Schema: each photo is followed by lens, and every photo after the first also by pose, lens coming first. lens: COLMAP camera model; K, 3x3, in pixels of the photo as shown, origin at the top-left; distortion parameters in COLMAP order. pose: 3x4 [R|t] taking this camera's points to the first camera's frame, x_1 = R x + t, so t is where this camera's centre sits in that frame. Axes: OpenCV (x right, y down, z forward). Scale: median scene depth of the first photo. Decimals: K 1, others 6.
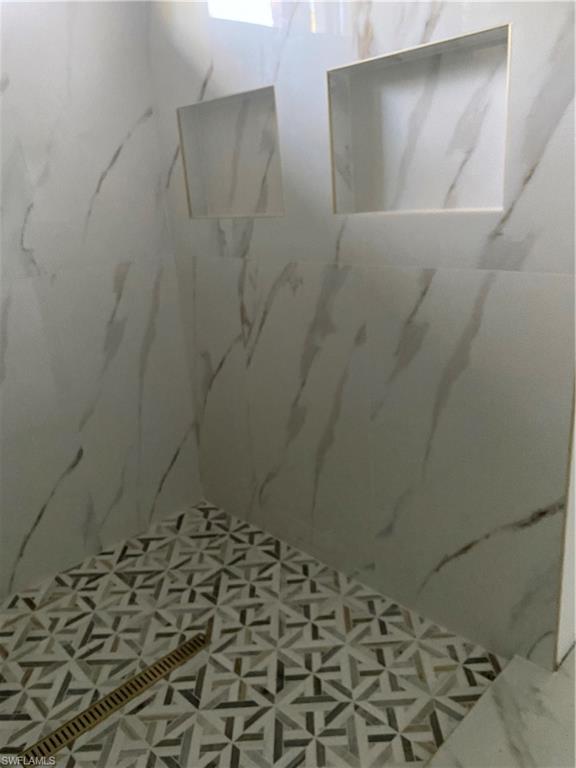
lens RADIAL K [[580.7, 0, 288.0], [0, 580.7, 384.0], [0, 0, 1]] dist [0.001417, -0.001201]
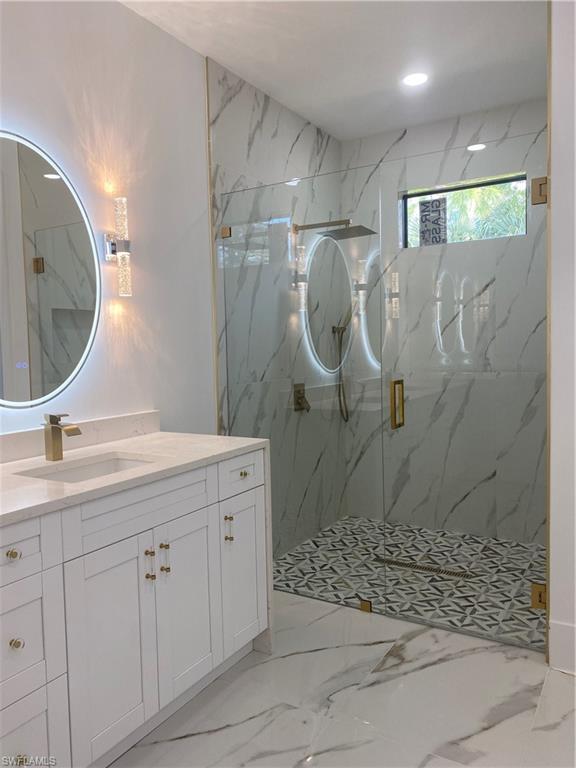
lens RADIAL K [[580.7, 0, 288.0], [0, 580.7, 384.0], [0, 0, 1]] dist [0.001417, -0.001201]
pose [[0.253928, 0.129197, -0.958555, 1.372624], [-0.304221, 0.951409, 0.047643, -0.038708], [0.918134, 0.279514, 0.280894, -0.178074]]
